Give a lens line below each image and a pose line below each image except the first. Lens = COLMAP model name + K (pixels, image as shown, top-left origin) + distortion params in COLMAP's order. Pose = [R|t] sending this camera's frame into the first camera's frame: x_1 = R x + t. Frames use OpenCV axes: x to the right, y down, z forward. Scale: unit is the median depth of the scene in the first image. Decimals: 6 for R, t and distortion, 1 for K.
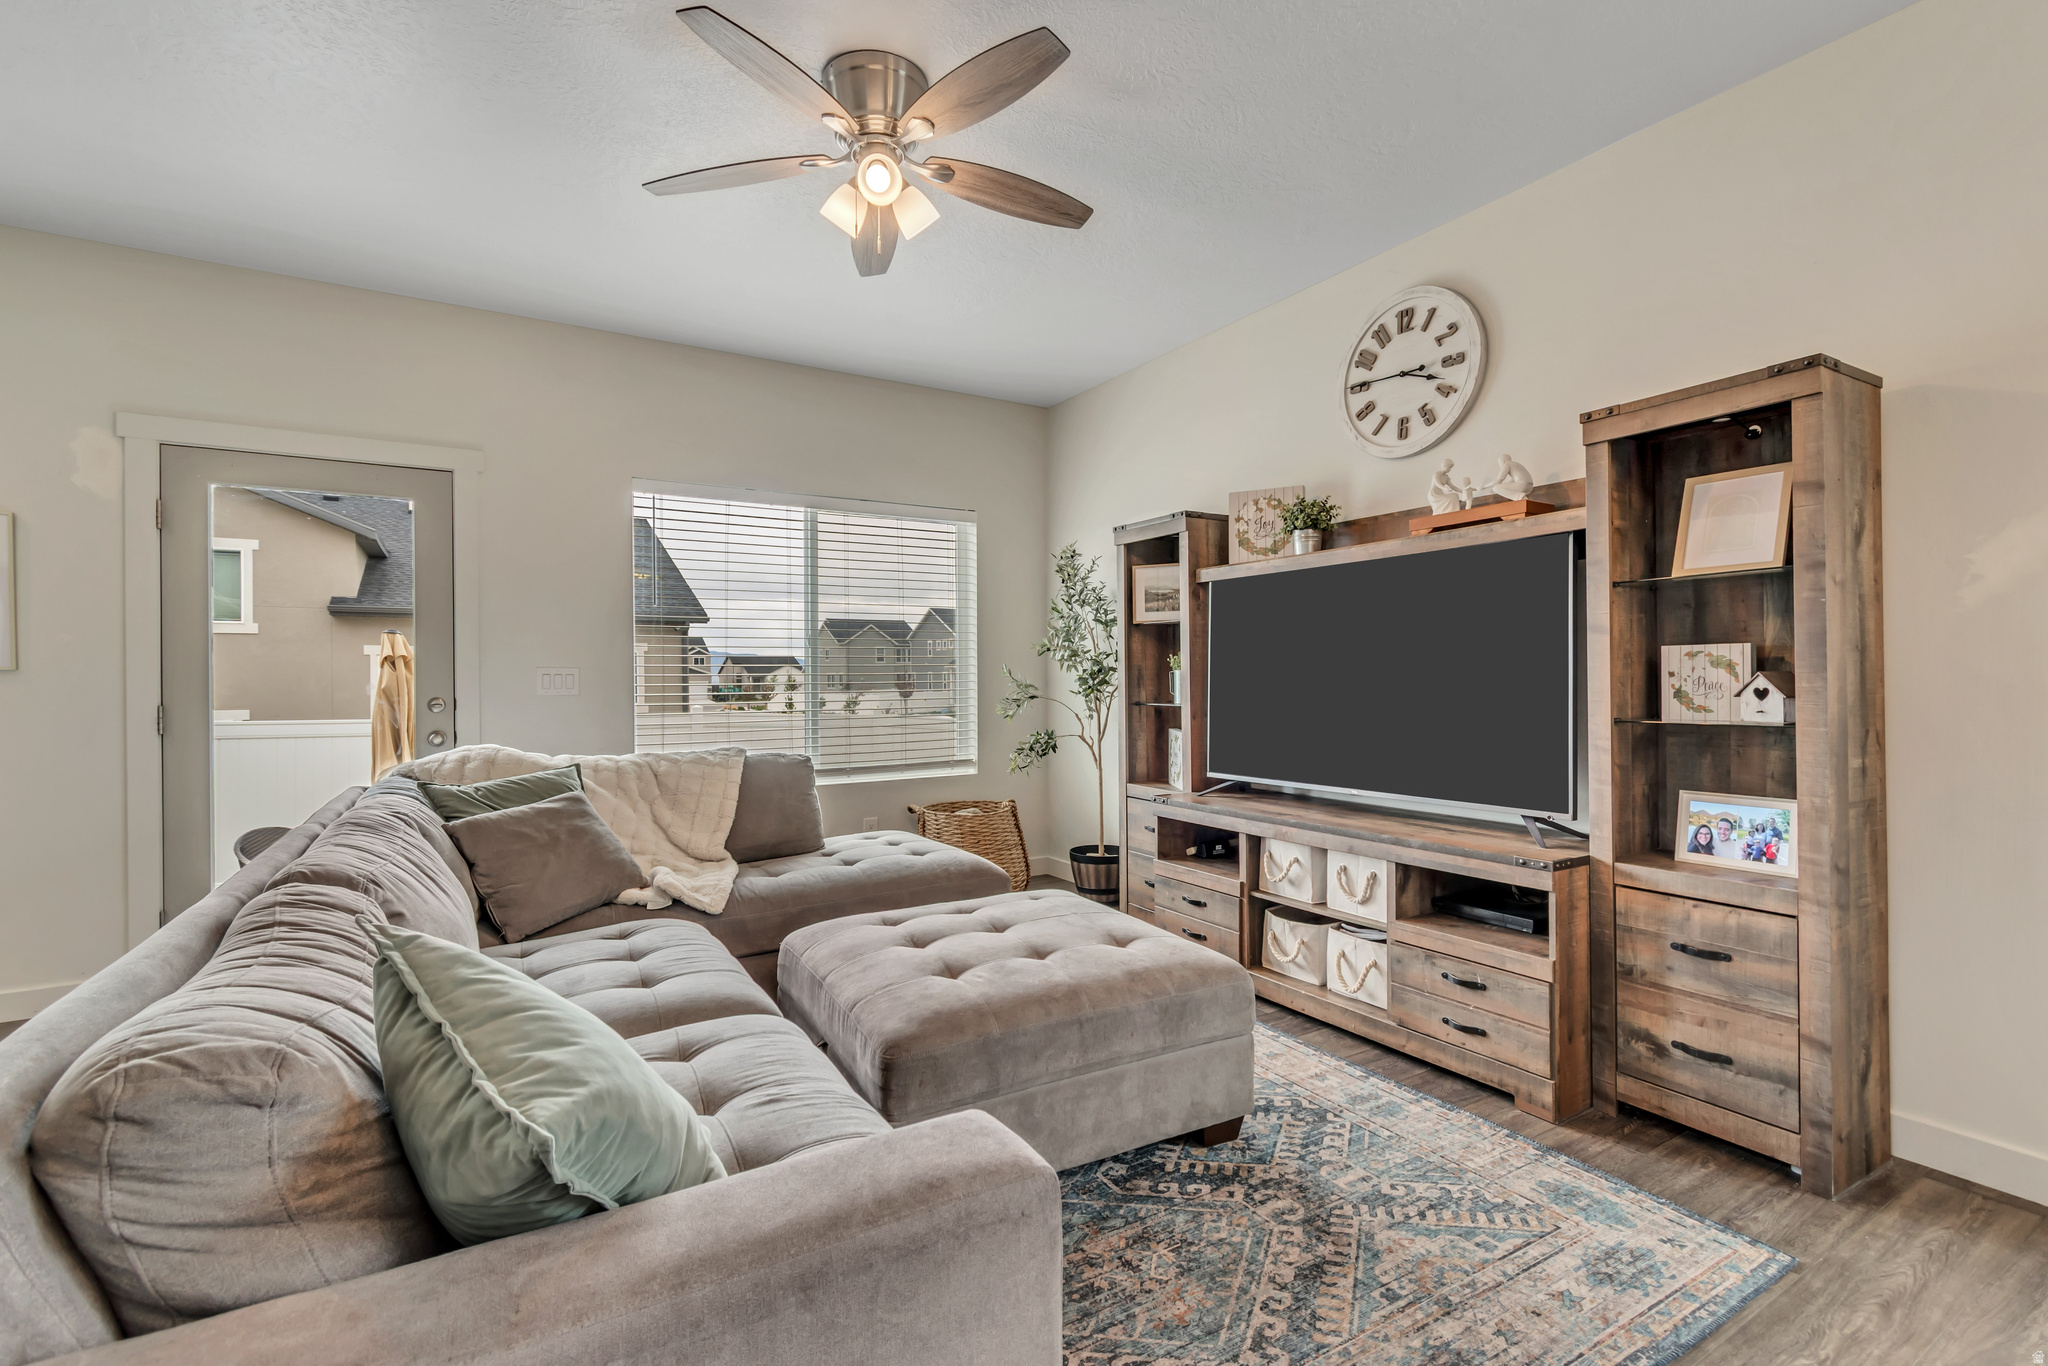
lens RADIAL K [[916.8, 0, 1028.7], [0, 916.8, 678.1], [0, 0, 1]] dist [0.001289, -0.000222]
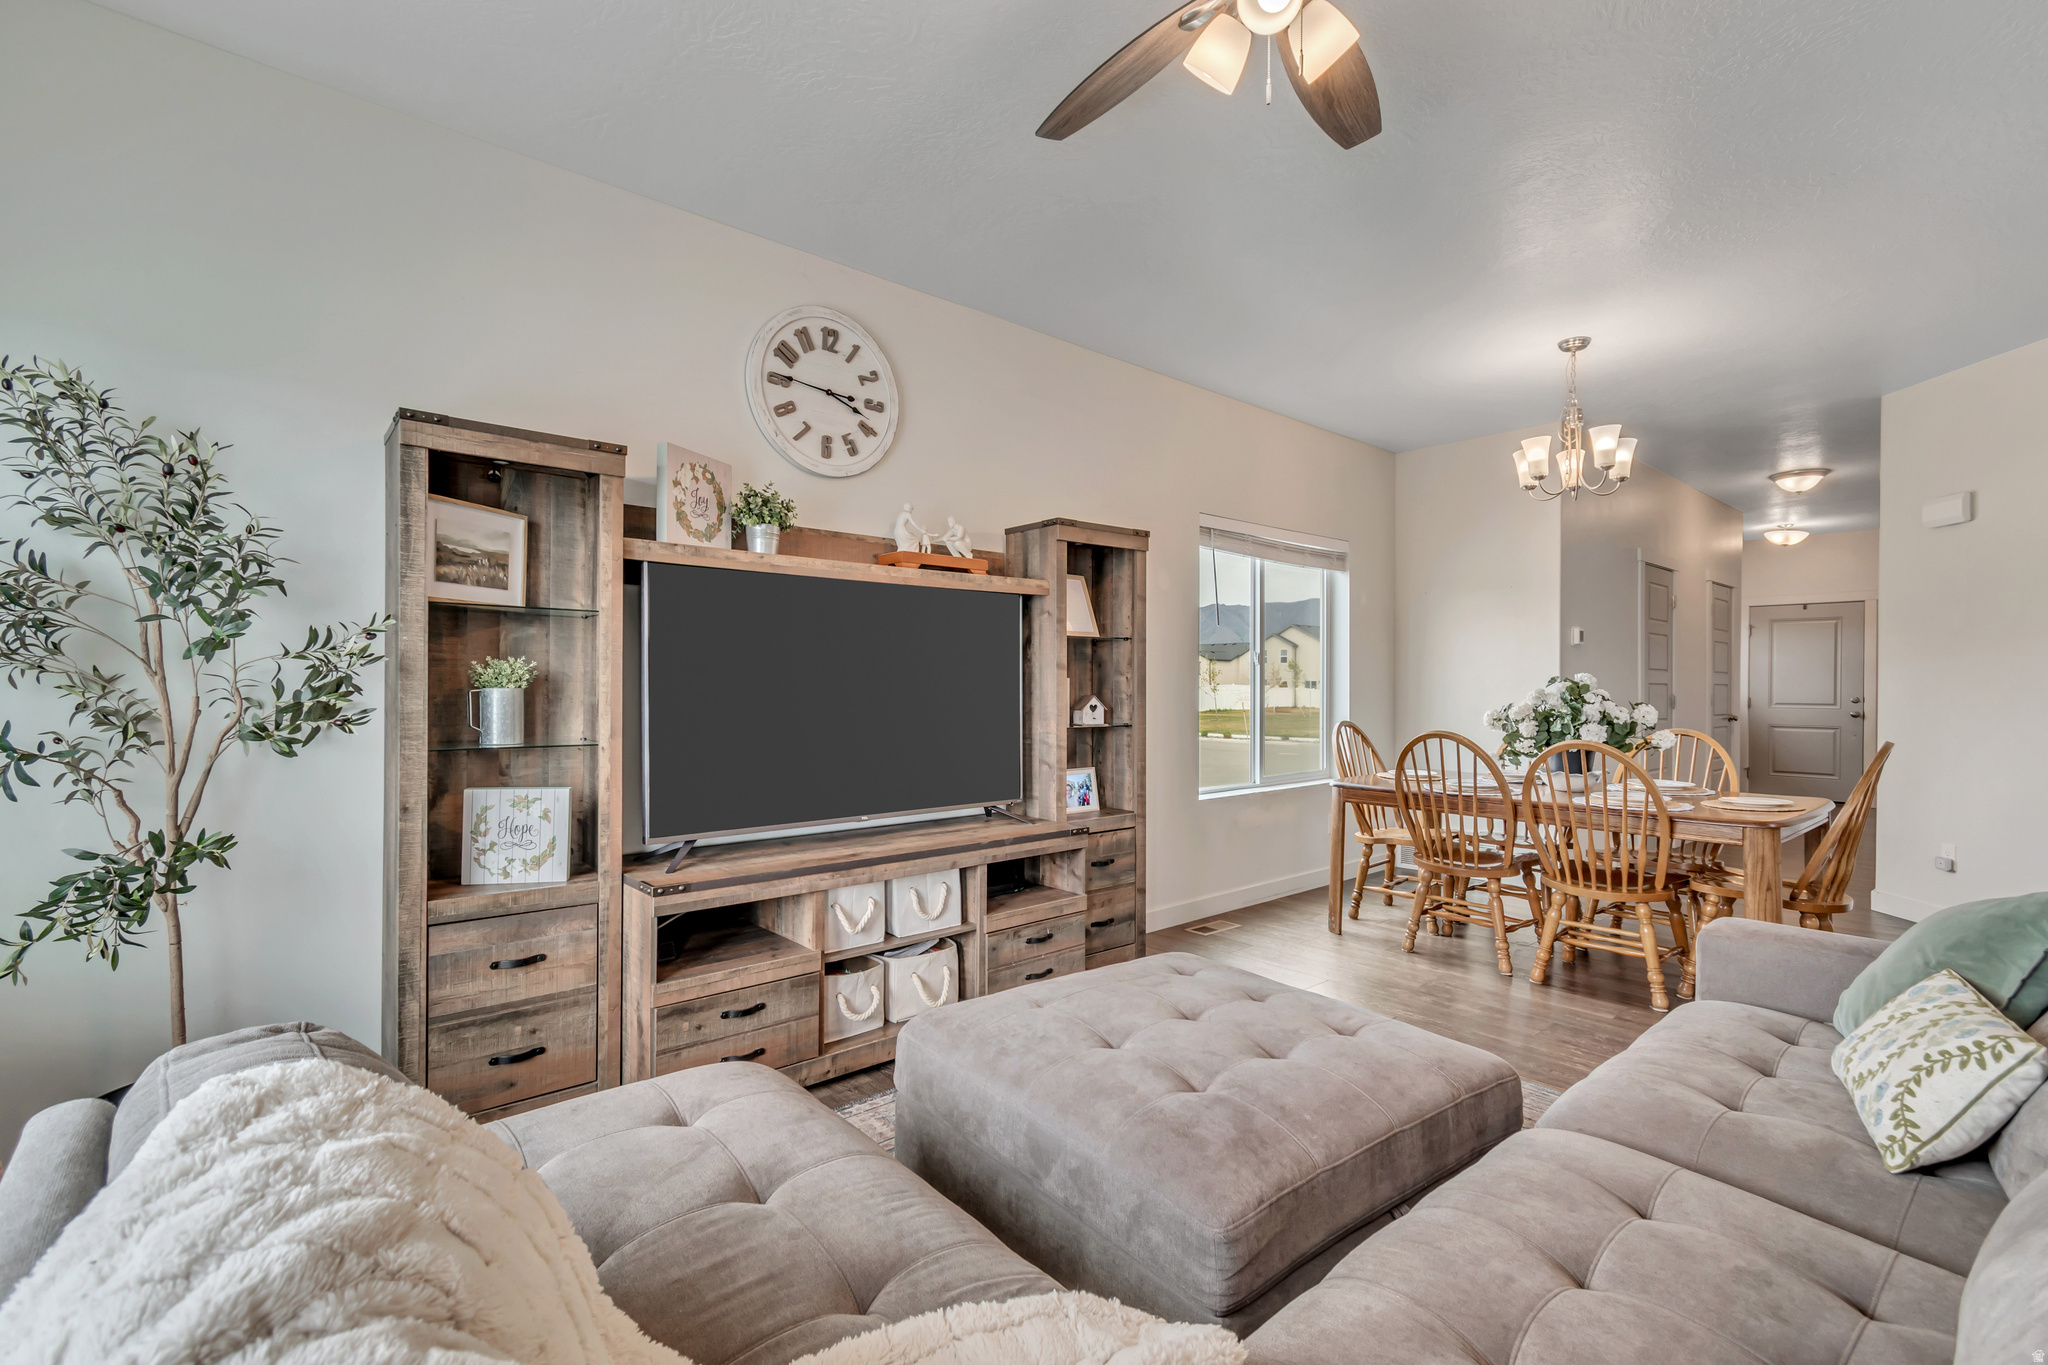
lens RADIAL K [[927.3, 0, 1026.6], [0, 927.3, 689.7], [0, 0, 1]] dist [0.000727, 0.000120]
pose [[-0.174346, 0.000723, 0.984684, -0.680723], [-0.002888, 0.999995, -0.001246, -0.011158], [-0.984680, -0.003061, -0.174343, 1.066649]]
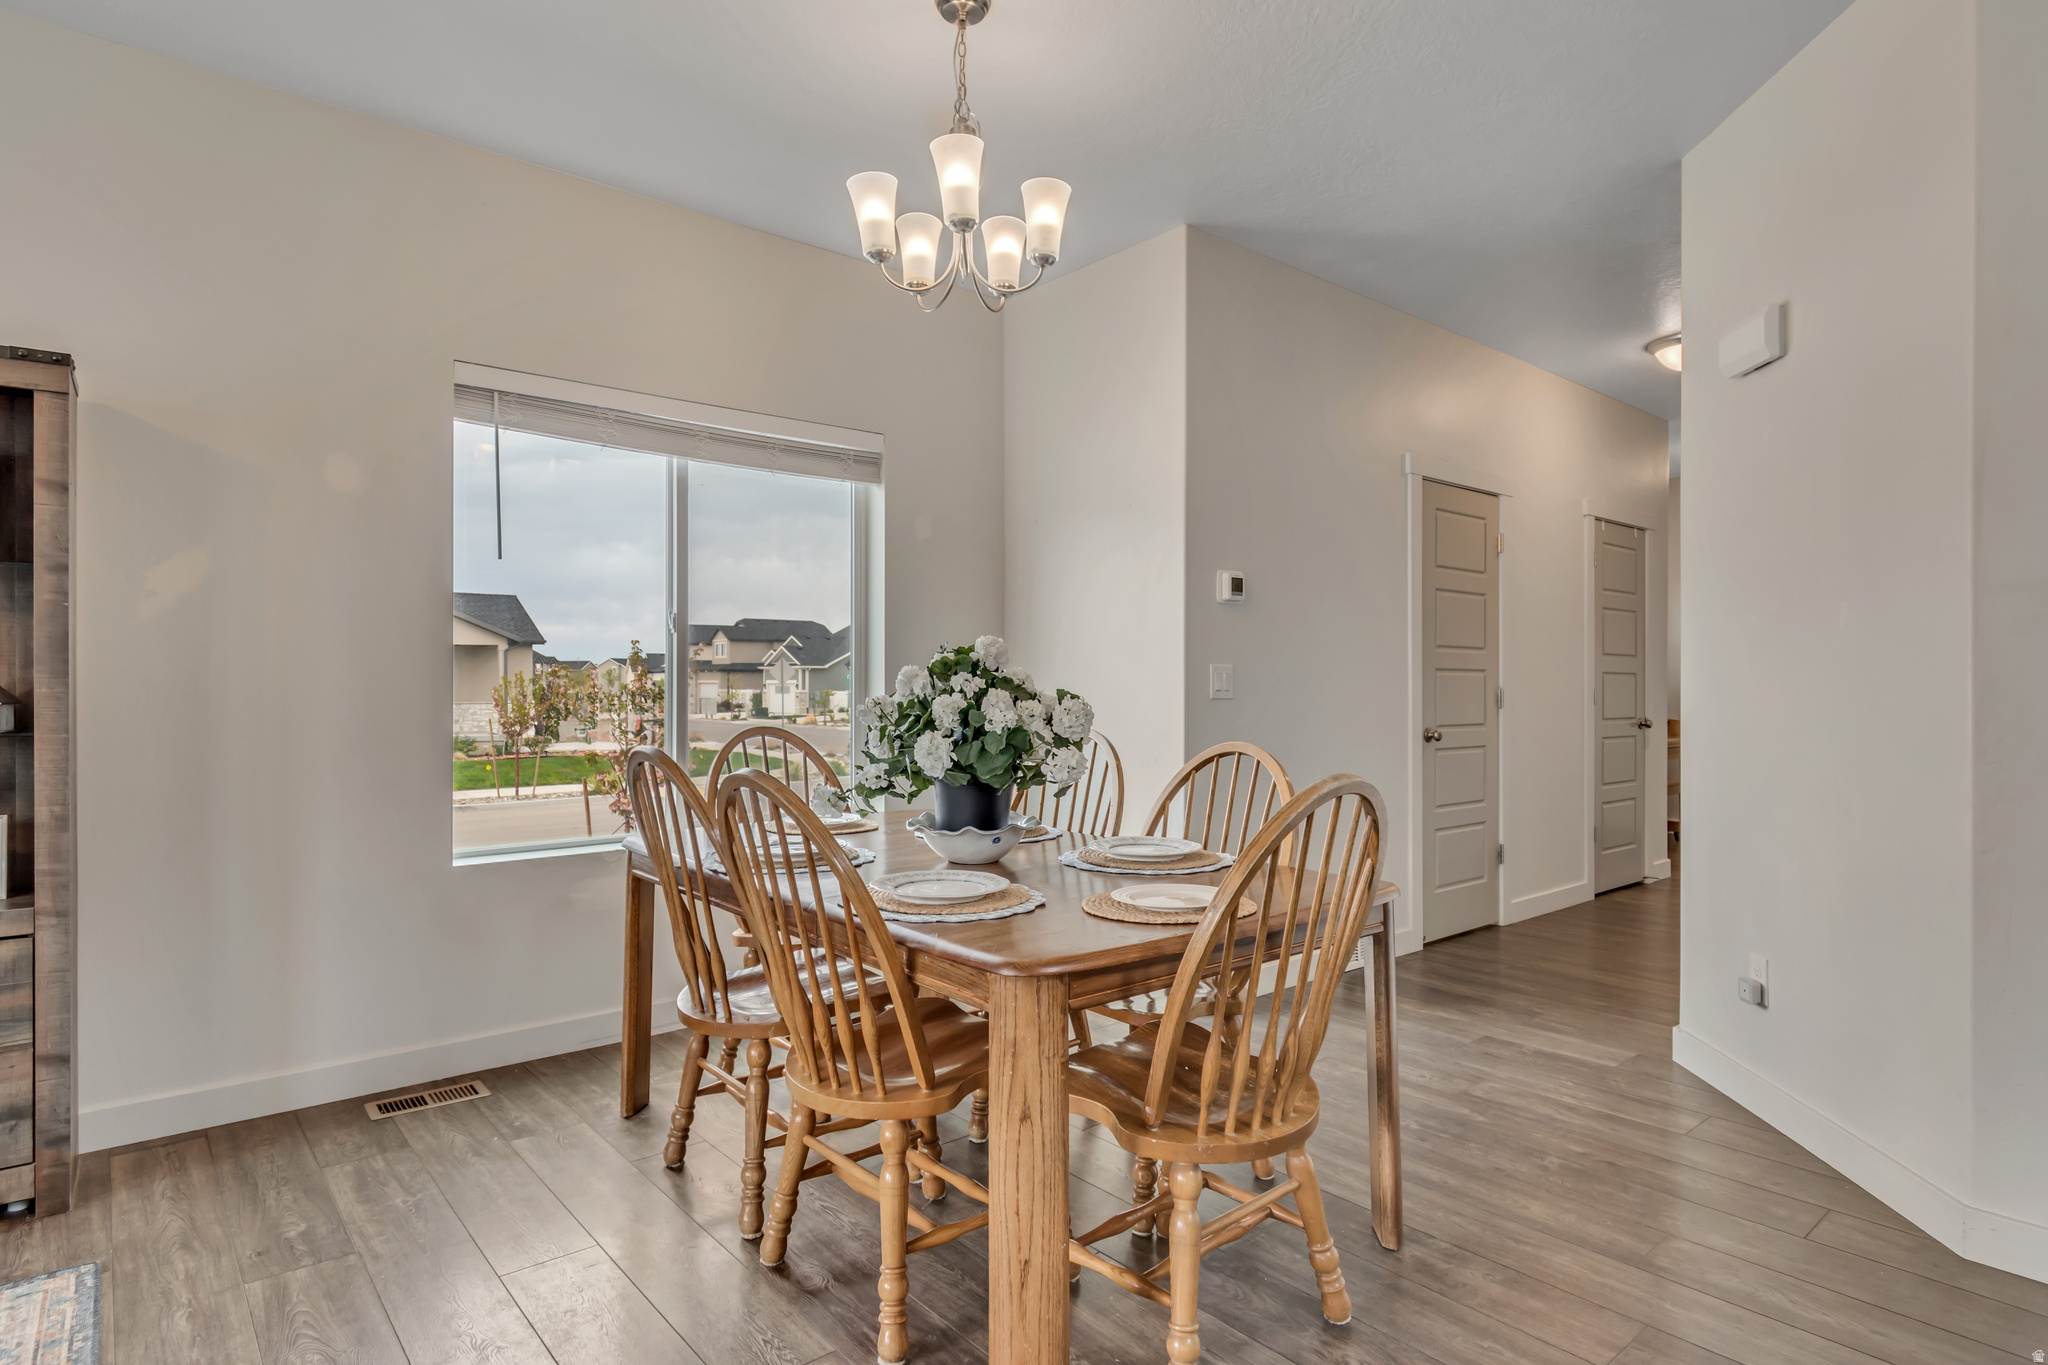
lens RADIAL K [[1095.6, 0, 1024.0], [0, 1095.6, 682.5], [0, 0, 1]] dist [-0.003123, -0.001264]
pose [[-0.157435, 0.010011, 0.987479, -0.303184], [-0.002127, 0.999943, -0.010477, 0.006190], [-0.987527, -0.003749, -0.157405, 0.113924]]
